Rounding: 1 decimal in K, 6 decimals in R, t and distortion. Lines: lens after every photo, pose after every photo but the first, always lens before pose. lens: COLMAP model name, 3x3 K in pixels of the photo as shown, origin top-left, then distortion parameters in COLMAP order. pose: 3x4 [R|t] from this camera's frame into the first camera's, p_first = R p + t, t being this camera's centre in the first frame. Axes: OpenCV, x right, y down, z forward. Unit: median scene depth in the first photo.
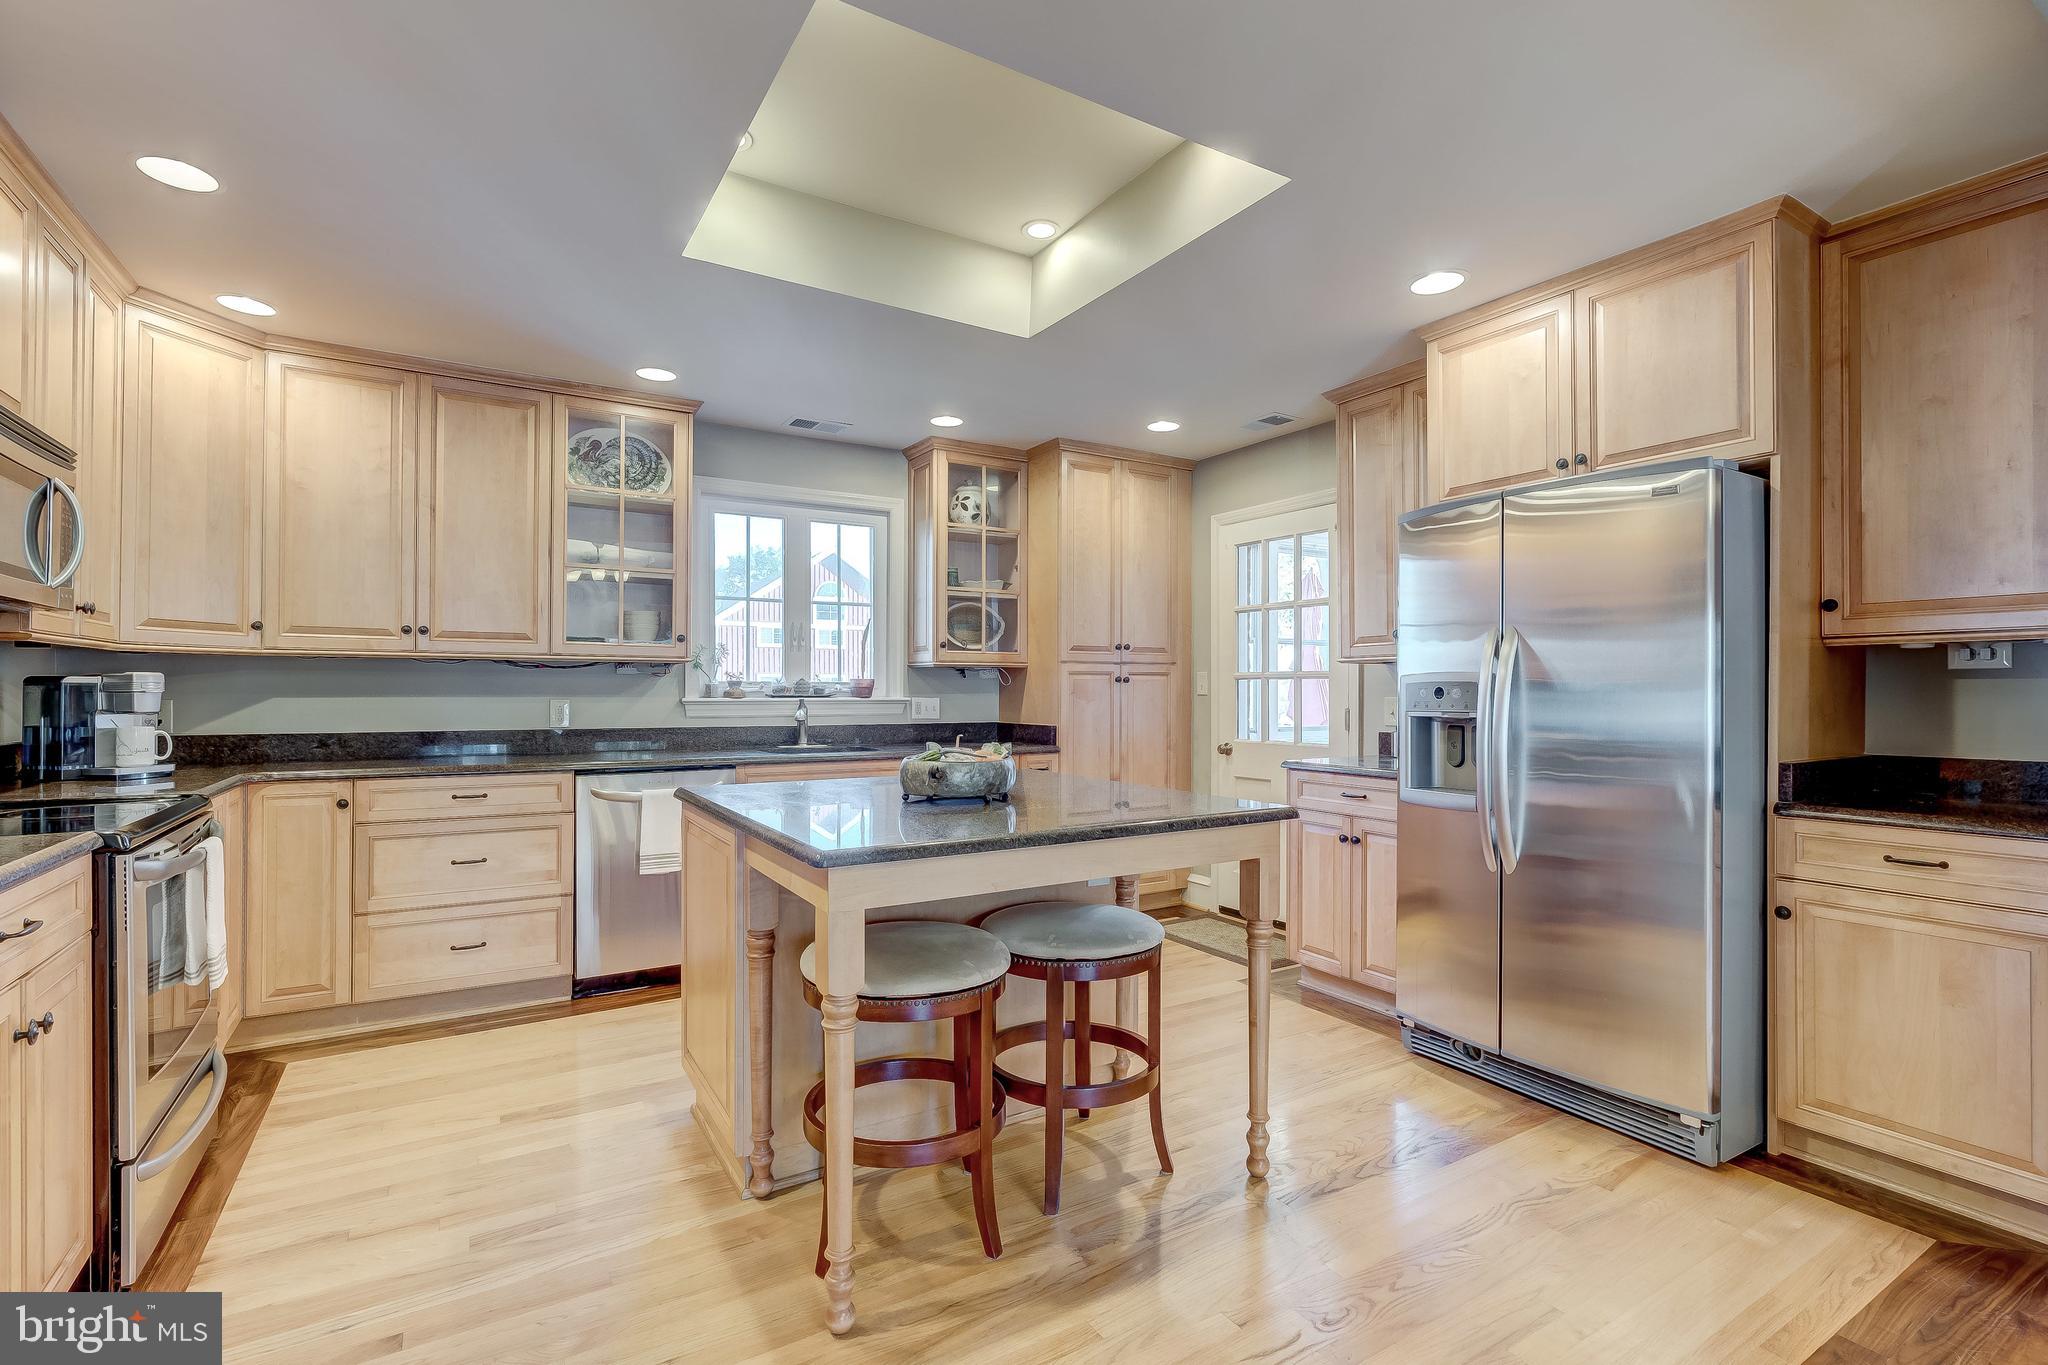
lens RADIAL K [[936.5, 0, 1016.9], [0, 936.5, 679.9], [0, 0, 1]] dist [-0.001185, 0.000702]
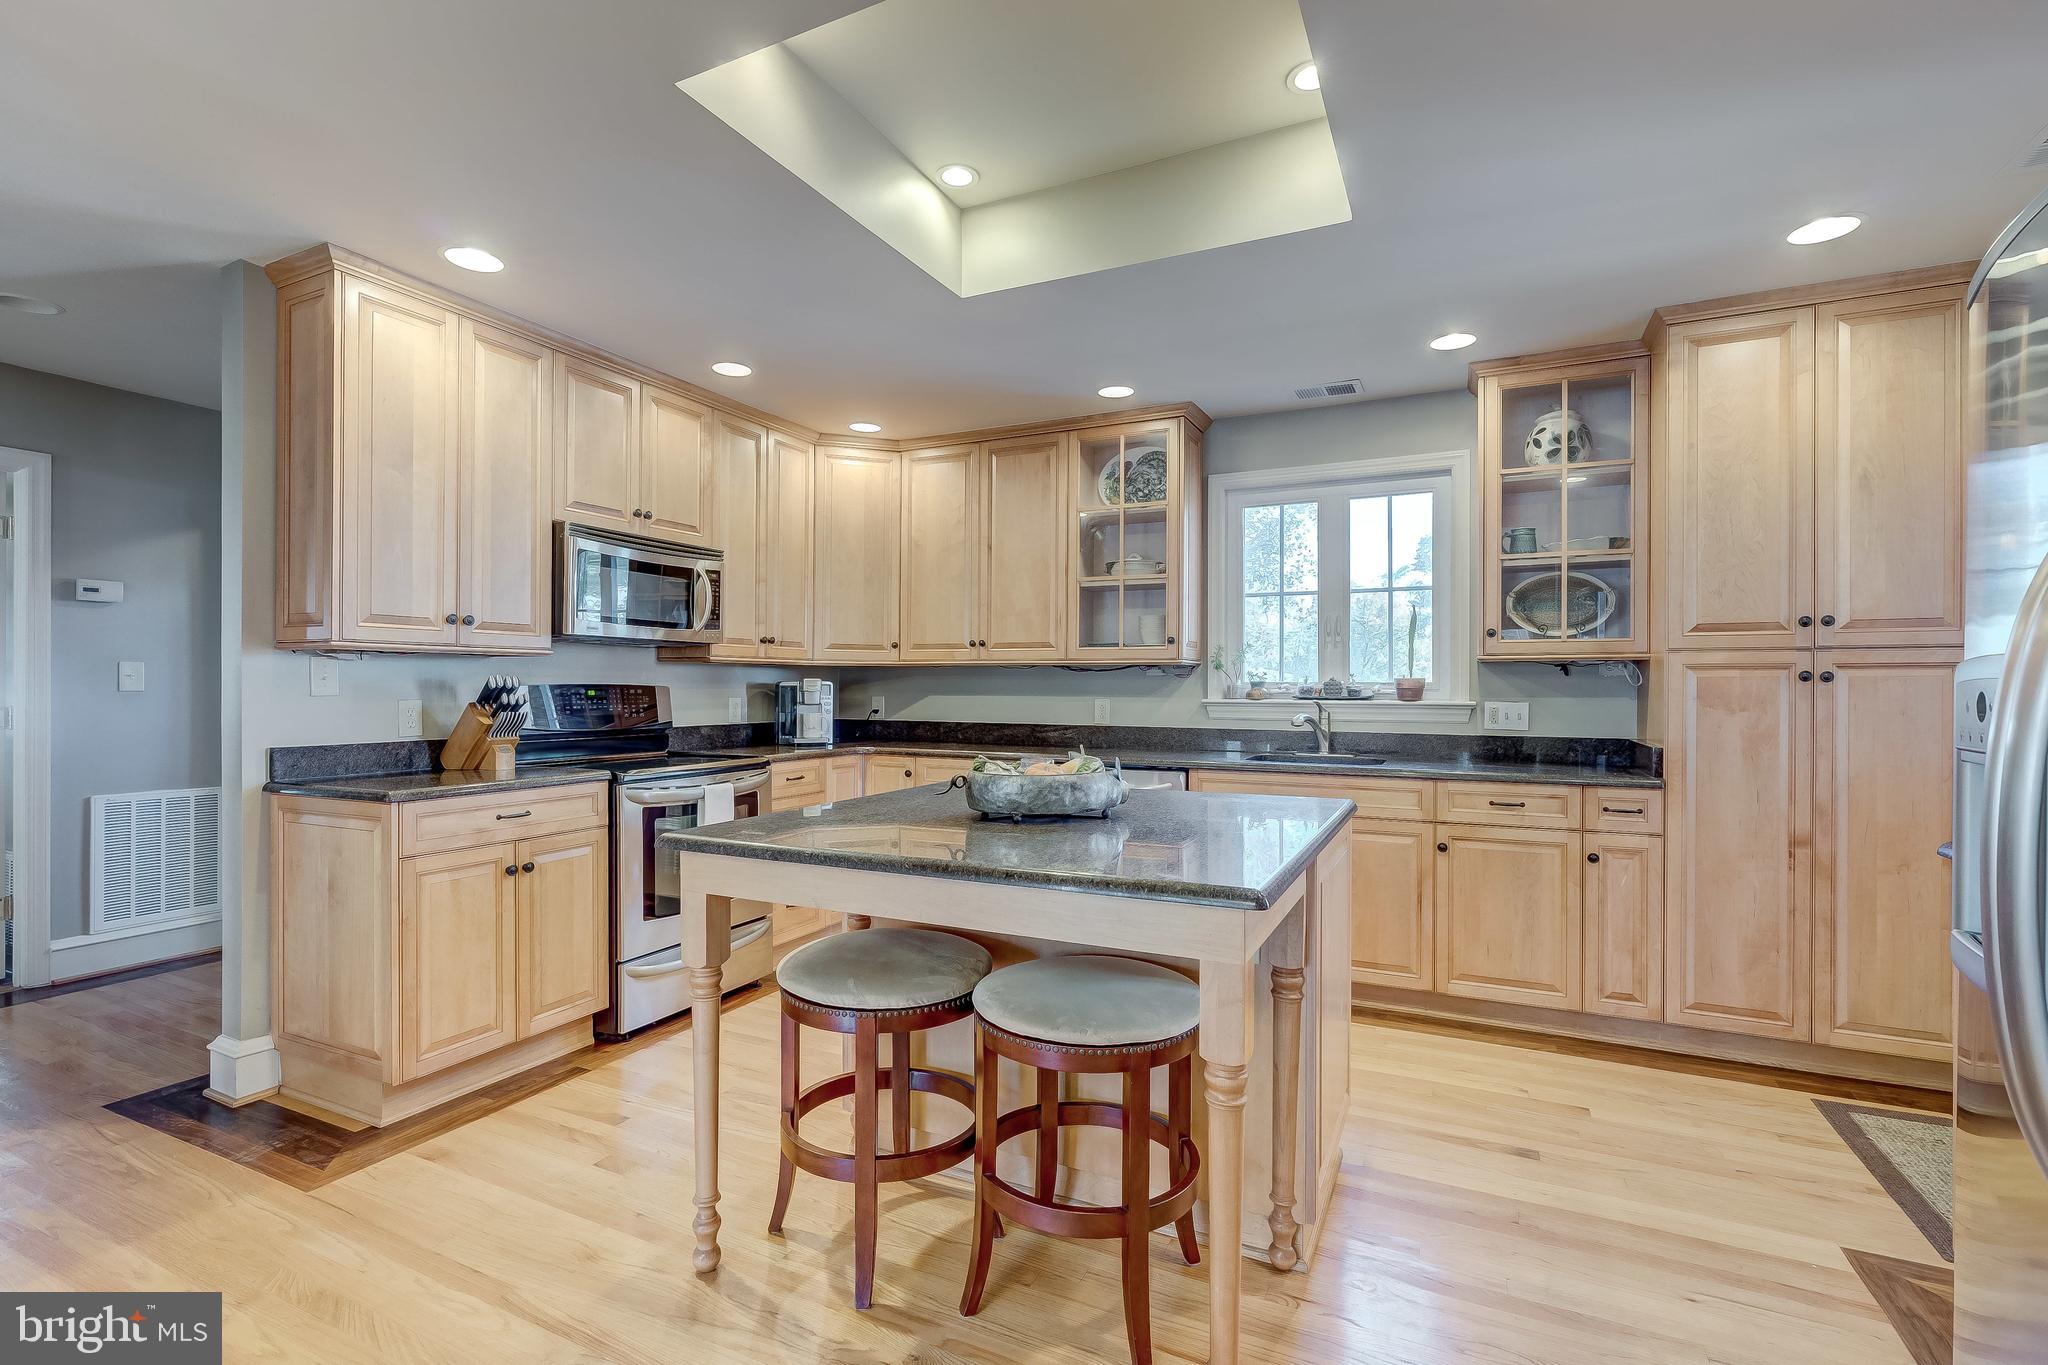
lens RADIAL K [[936.5, 0, 1016.9], [0, 936.5, 679.9], [0, 0, 1]] dist [-0.001185, 0.000702]
pose [[0.539701, -0.005162, -0.841841, 0.375025], [0.006464, 0.999977, -0.001988, -0.000316], [0.841832, -0.004369, 0.539722, 0.284554]]
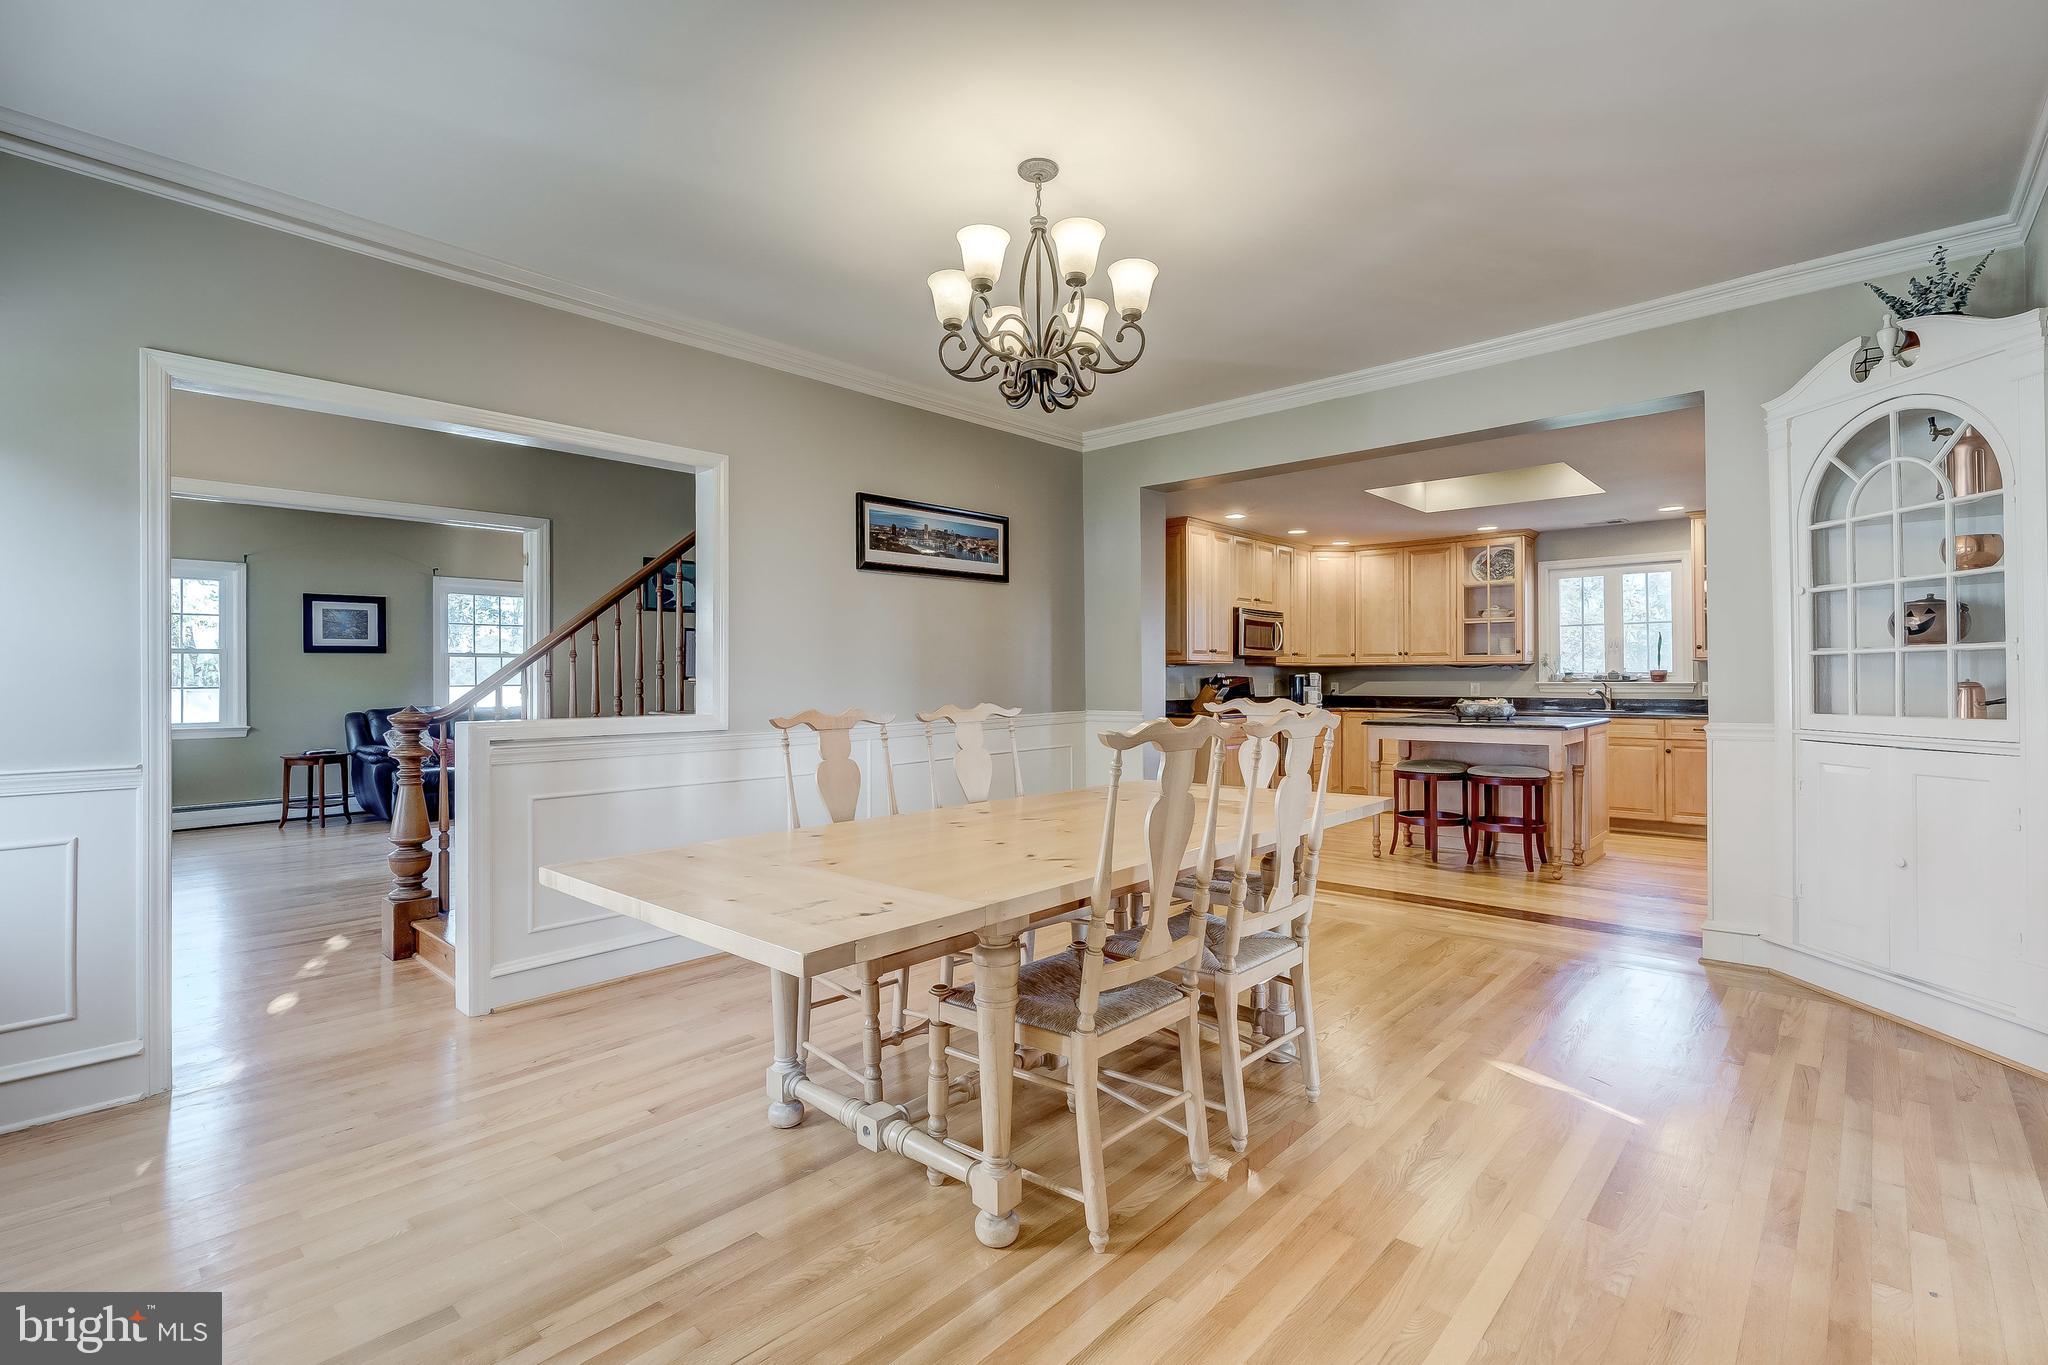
lens RADIAL K [[936.5, 0, 1016.9], [0, 936.5, 679.9], [0, 0, 1]] dist [-0.001185, 0.000702]
pose [[0.279162, -0.004199, -0.960235, 1.141863], [0.015047, 0.999887, 0.000003, -0.000248], [0.960126, -0.014449, 0.279194, -0.521298]]
